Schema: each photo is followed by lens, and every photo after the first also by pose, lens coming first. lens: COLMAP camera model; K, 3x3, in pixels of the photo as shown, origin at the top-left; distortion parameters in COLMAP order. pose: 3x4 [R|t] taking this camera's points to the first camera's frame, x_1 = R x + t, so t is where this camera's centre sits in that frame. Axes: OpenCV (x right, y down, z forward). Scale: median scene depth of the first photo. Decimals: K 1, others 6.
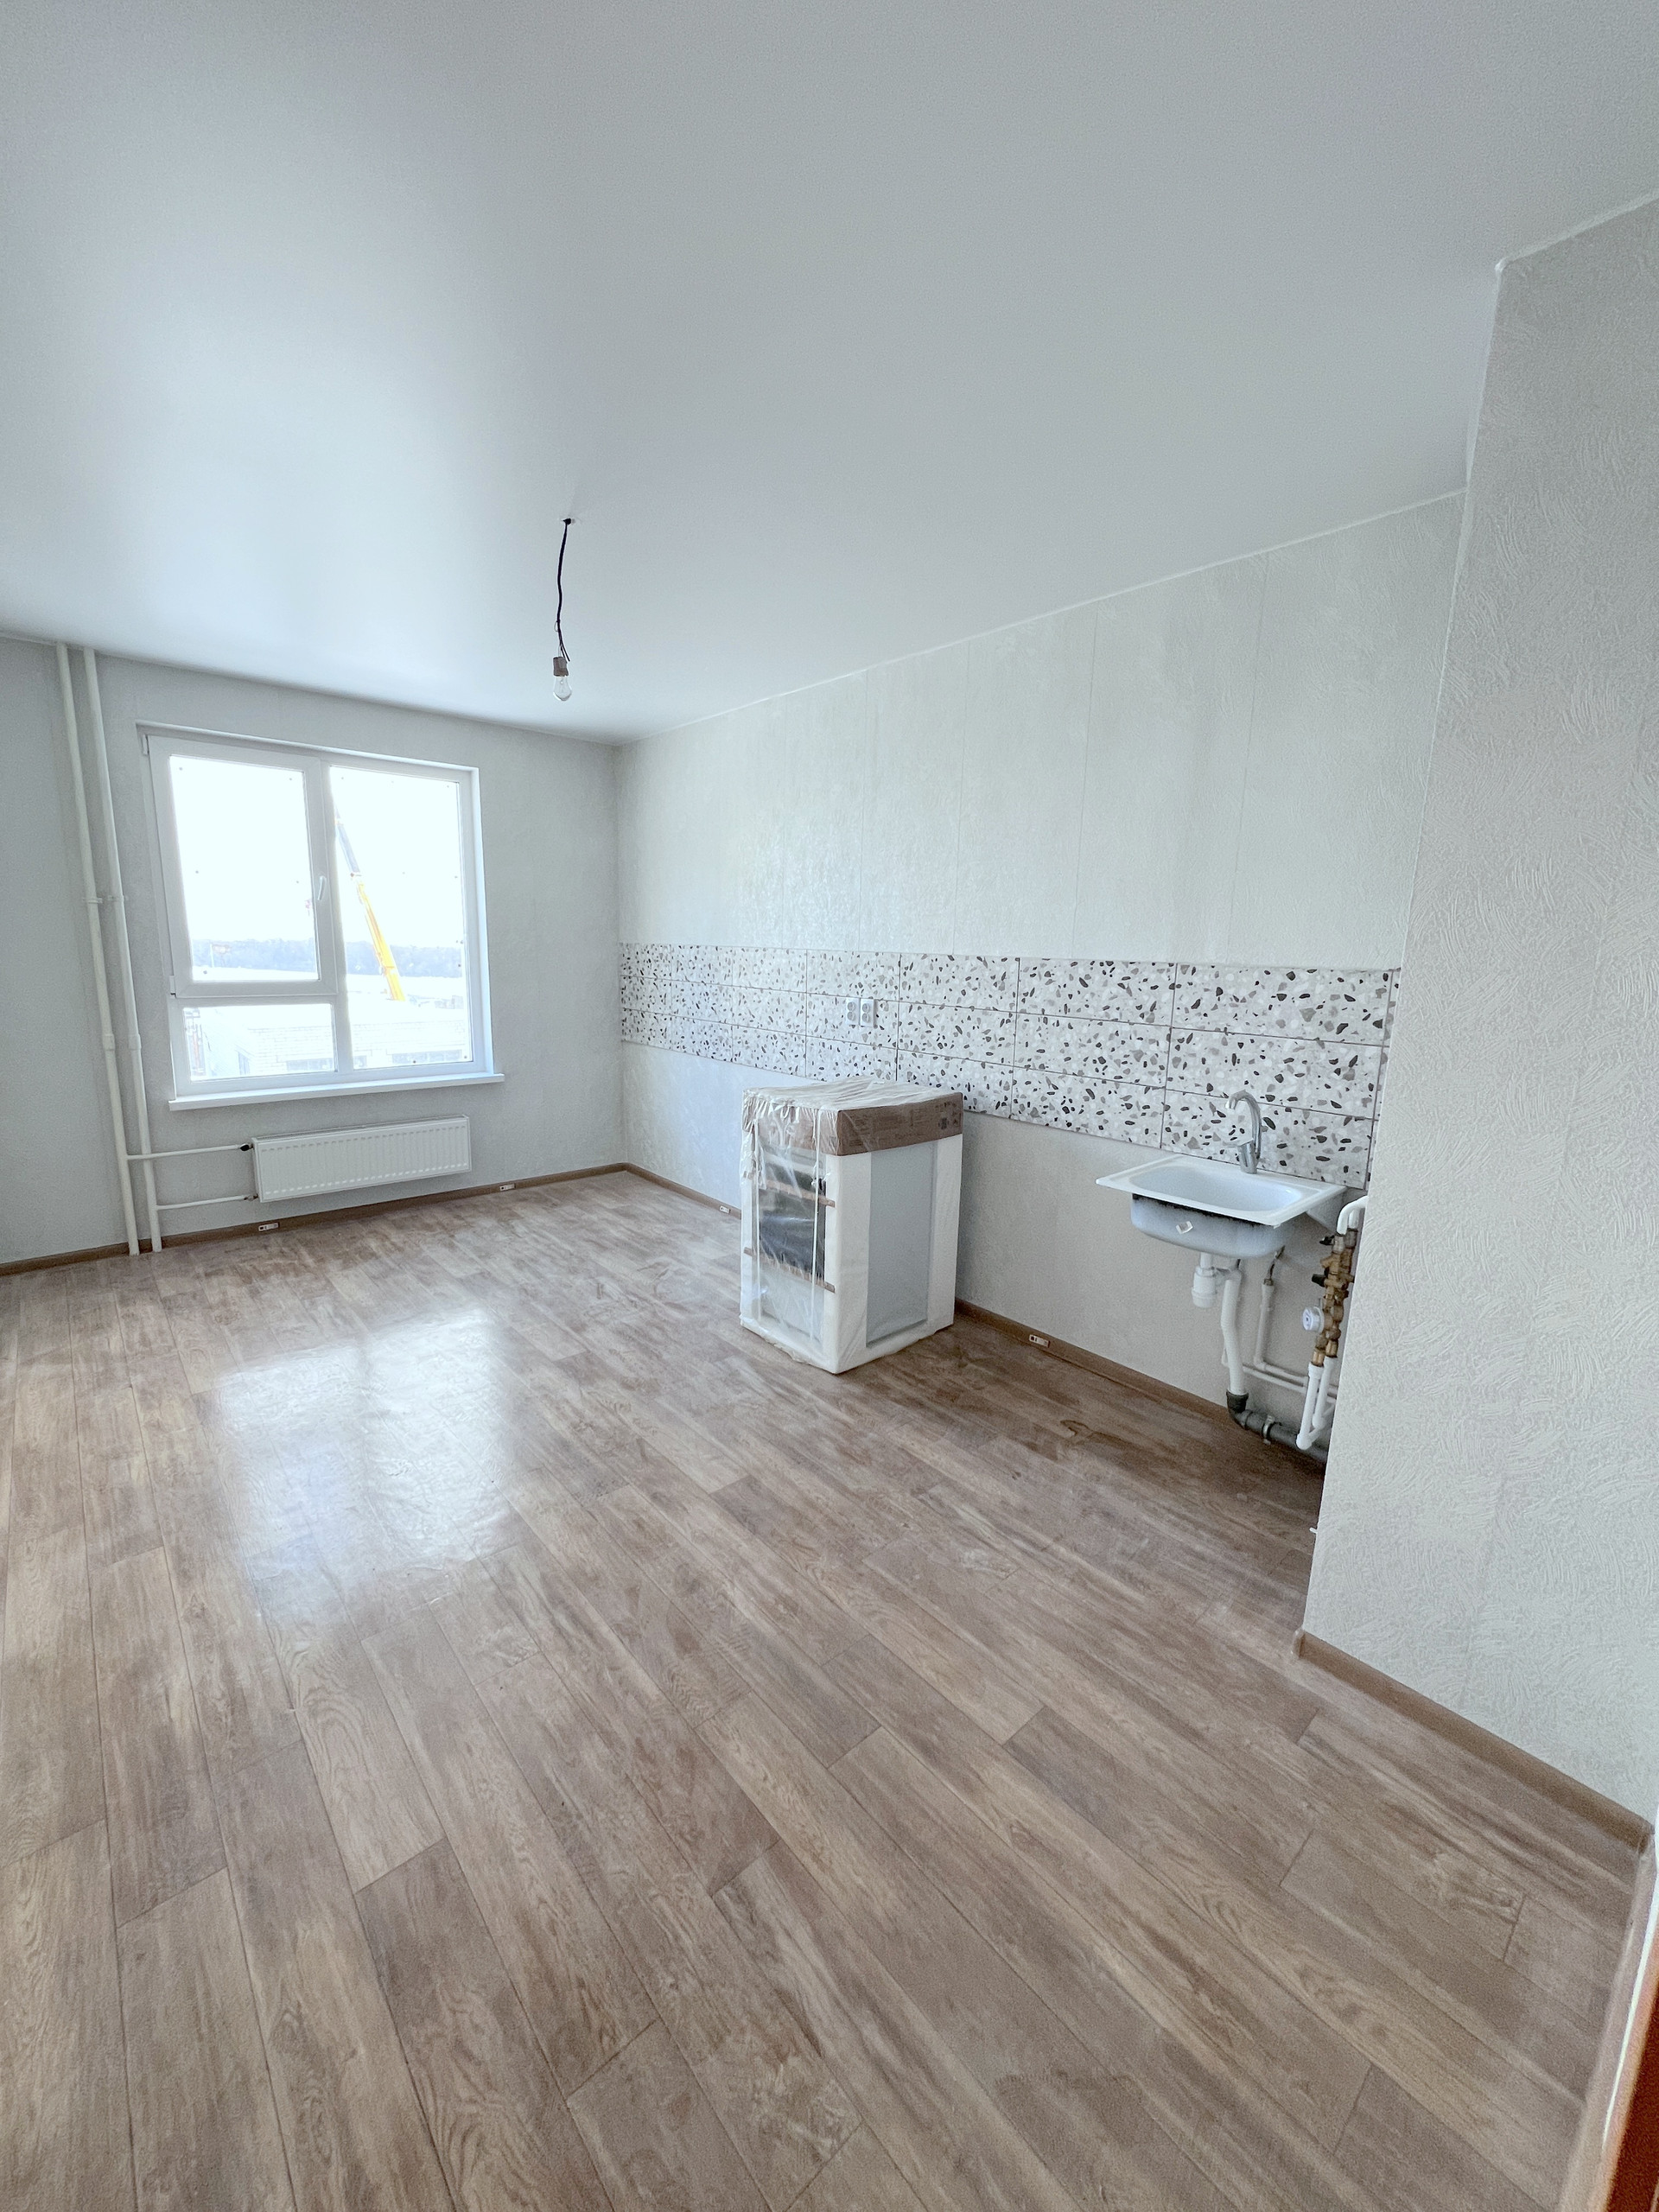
lens RADIAL K [[895.6, 0, 820.0], [0, 895.6, 1075.0], [0, 0, 1]] dist [0.013768, -0.000547]
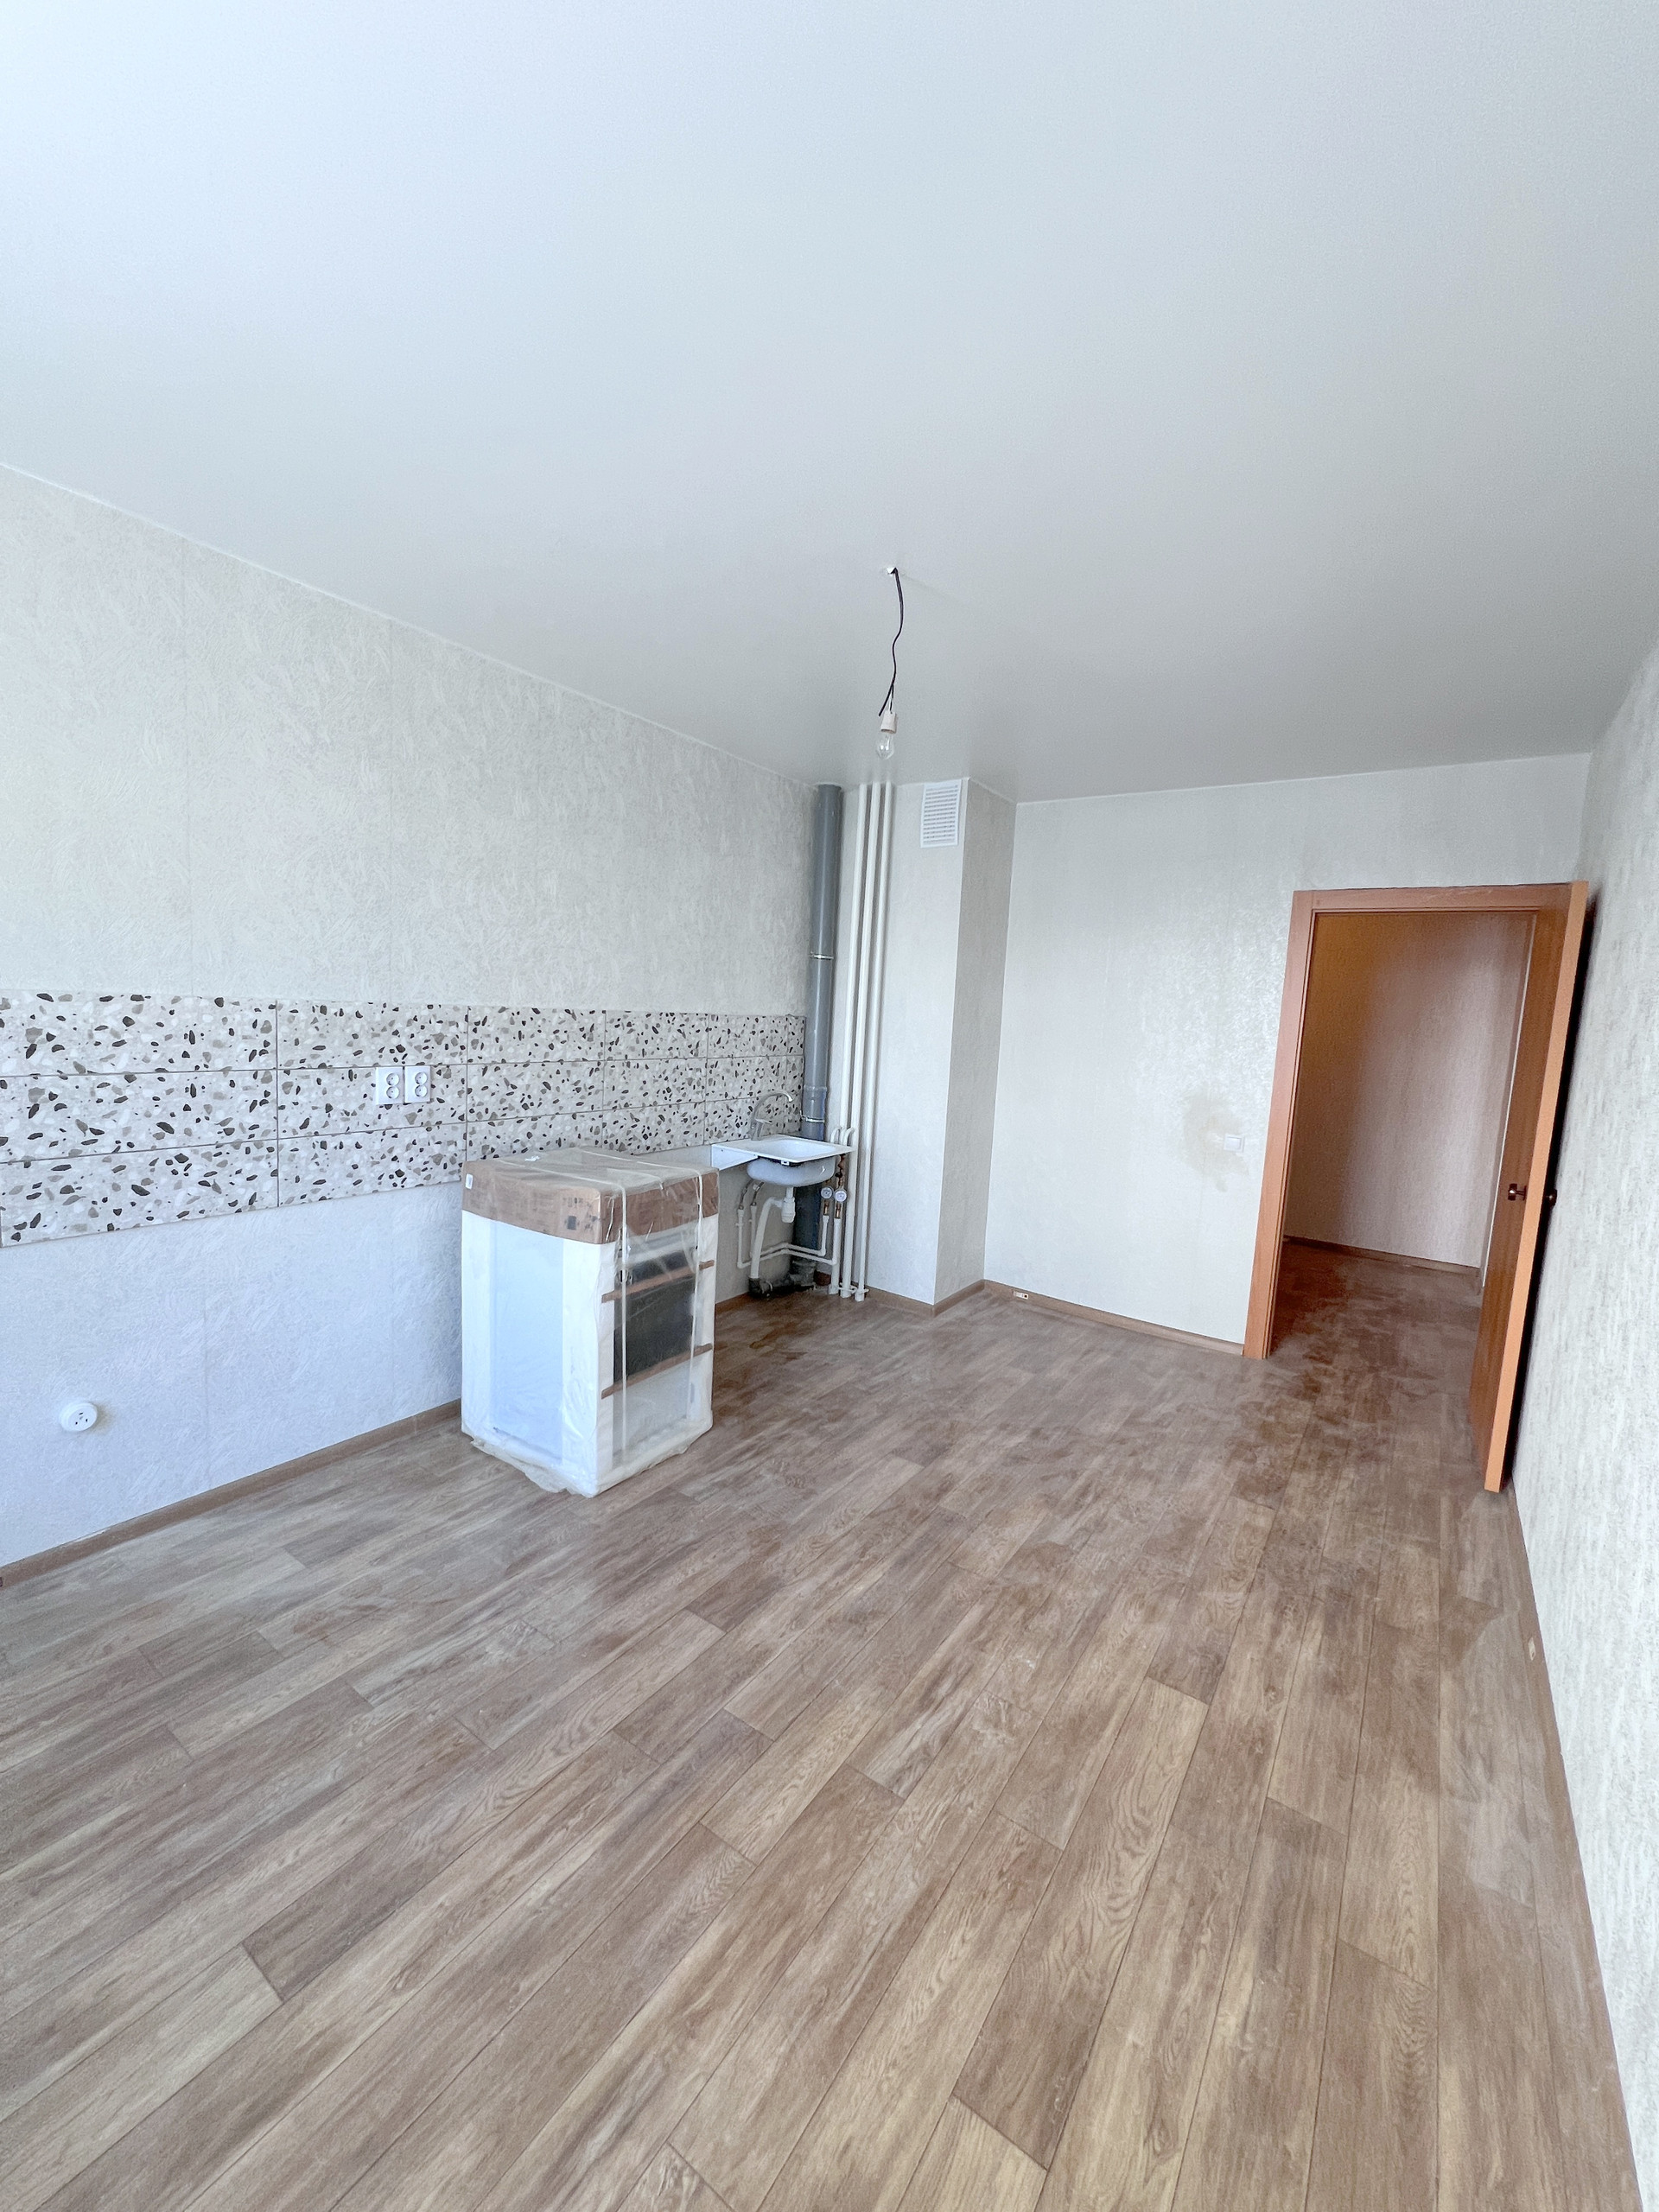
lens RADIAL K [[893.1, 0, 829.5], [0, 893.1, 1106.0], [0, 0, 1]] dist [-0.006719, -0.000022]
pose [[-0.254819, -0.139112, 0.956930, -0.877128], [0.092479, 0.981556, 0.167317, -0.169746], [-0.962556, 0.131131, -0.237254, 1.000479]]
